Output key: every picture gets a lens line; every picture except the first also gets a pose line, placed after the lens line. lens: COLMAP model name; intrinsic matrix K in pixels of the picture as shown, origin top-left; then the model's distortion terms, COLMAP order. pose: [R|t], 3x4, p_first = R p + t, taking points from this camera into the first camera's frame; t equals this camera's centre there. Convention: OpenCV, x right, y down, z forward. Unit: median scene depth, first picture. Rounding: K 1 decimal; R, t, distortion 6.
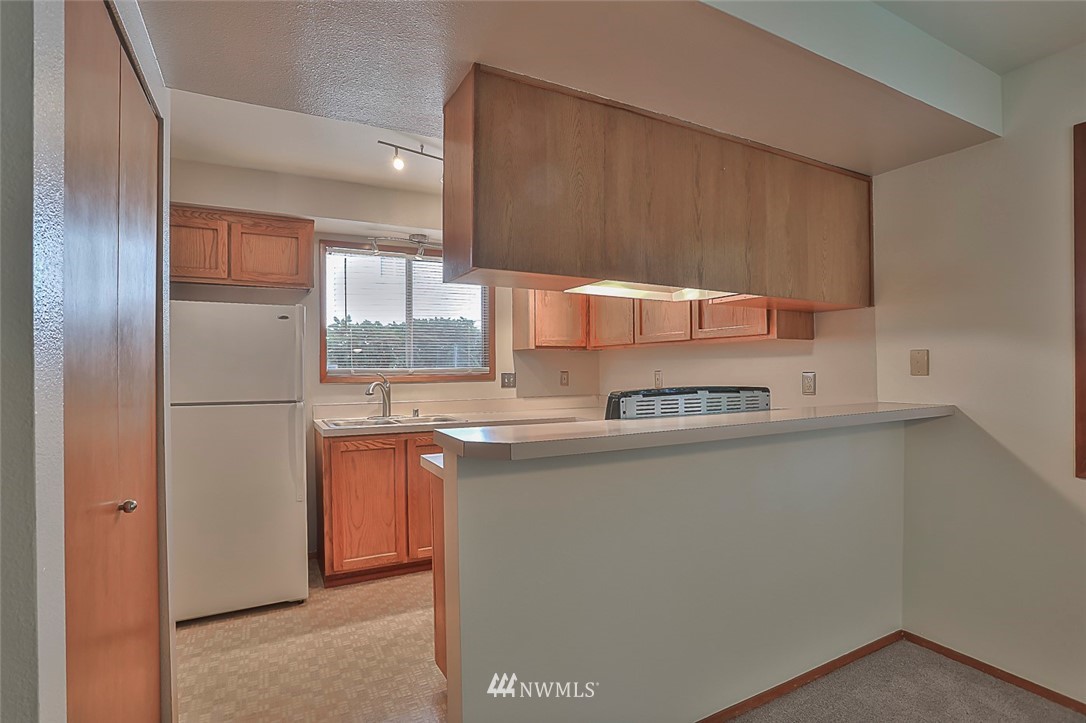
lens RADIAL K [[535.9, 0, 540.9], [0, 535.9, 368.3], [0, 0, 1]] dist [-0.068108, 0.031172]
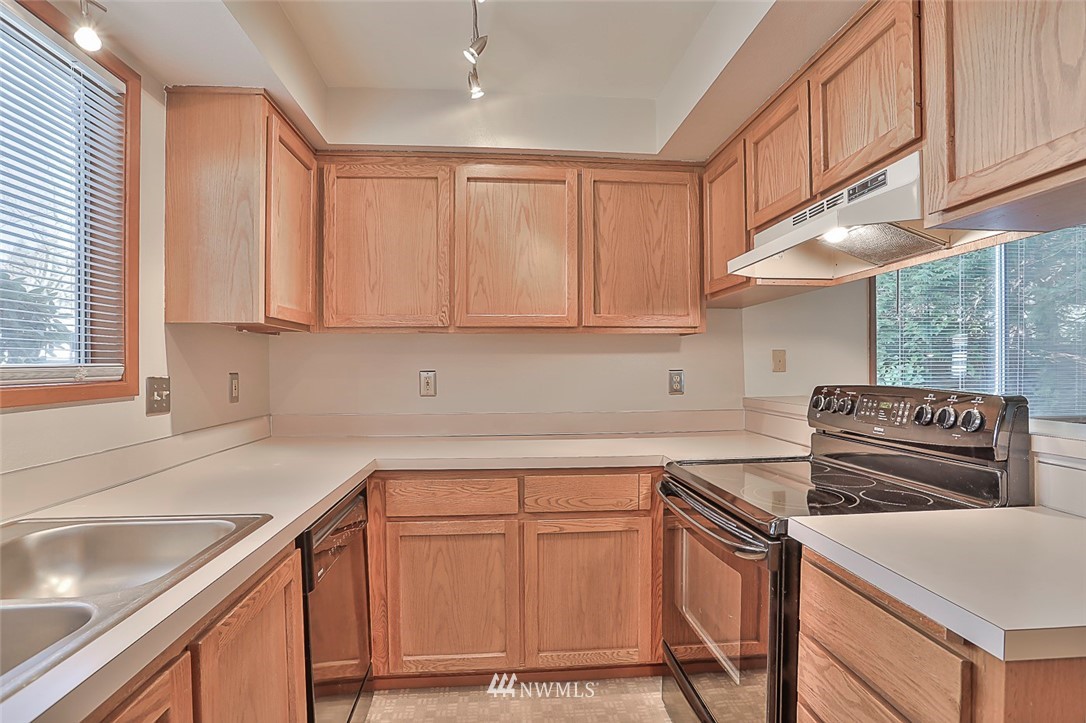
lens RADIAL K [[535.9, 0, 540.9], [0, 535.9, 368.3], [0, 0, 1]] dist [-0.068108, 0.031172]
pose [[0.393677, -0.000281, 0.919249, -0.421210], [0.003625, 0.999993, -0.001247, 0.004056], [-0.919242, 0.003823, 0.393675, 0.773677]]
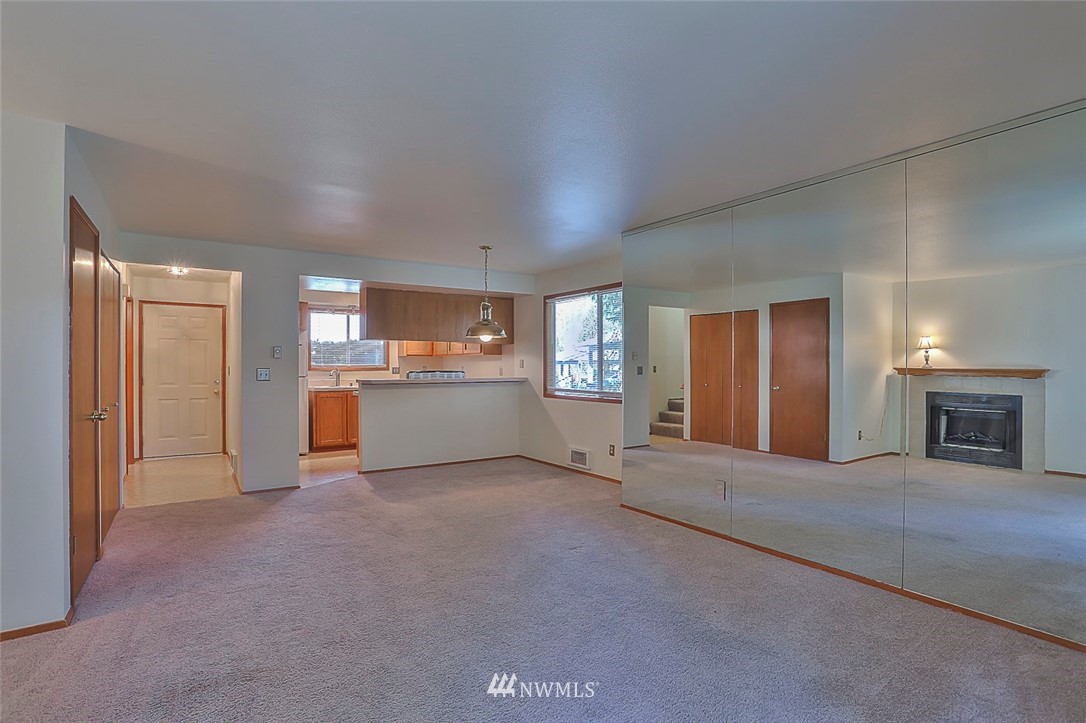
lens RADIAL K [[526.1, 0, 531.4], [0, 526.1, 383.8], [0, 0, 1]] dist [-0.067183, -0.000083]
pose [[0.995252, 0.007649, 0.097034, 0.368641], [-0.010398, 0.999558, 0.027864, 0.014885], [-0.096778, -0.028741, 0.994891, -1.510208]]
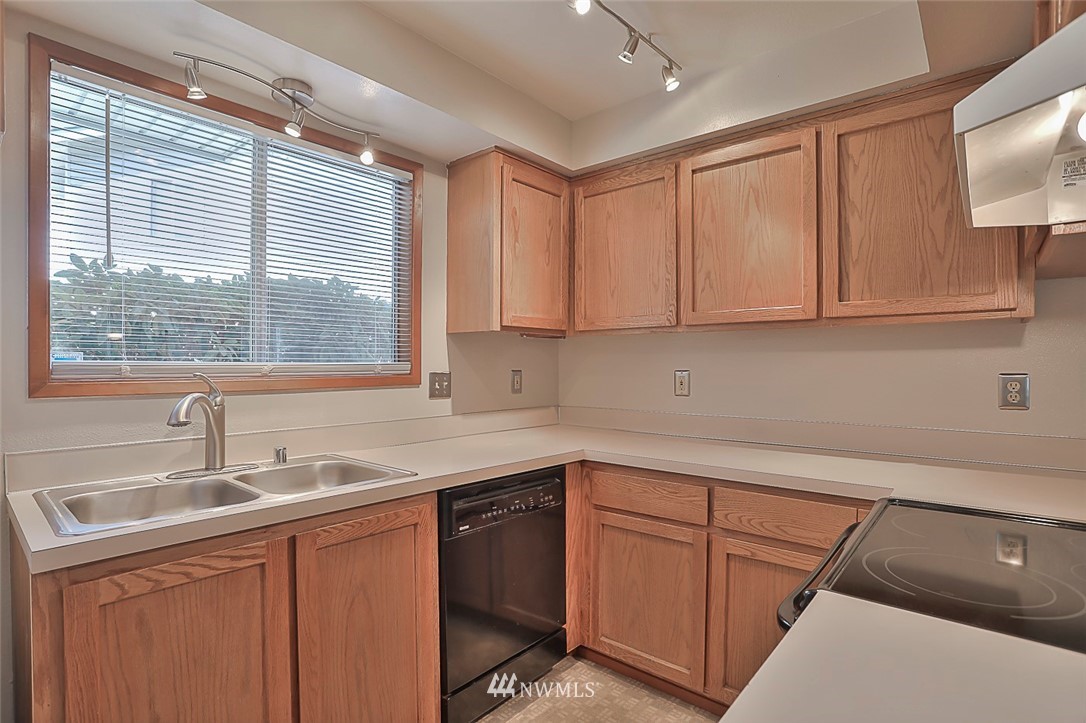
lens RADIAL K [[535.9, 0, 540.9], [0, 535.9, 368.3], [0, 0, 1]] dist [-0.068108, 0.031172]
pose [[0.931213, 0.005730, 0.364430, -0.228858], [-0.006664, 0.999977, 0.001305, 0.003371], [-0.364414, -0.003644, 0.931230, 0.572557]]
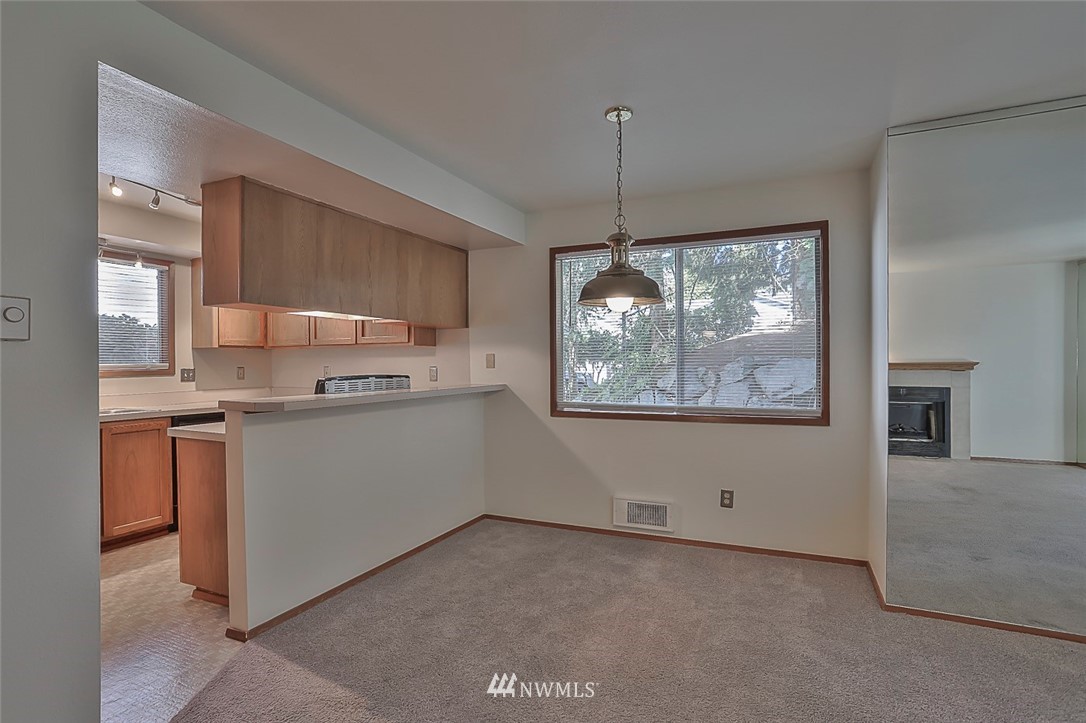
lens RADIAL K [[535.9, 0, 540.9], [0, 535.9, 368.3], [0, 0, 1]] dist [-0.068108, 0.031172]
pose [[0.794928, -0.003955, 0.606690, -0.184237], [0.000428, 0.999982, 0.005959, 0.002616], [-0.606703, -0.004478, 0.794916, -0.417408]]
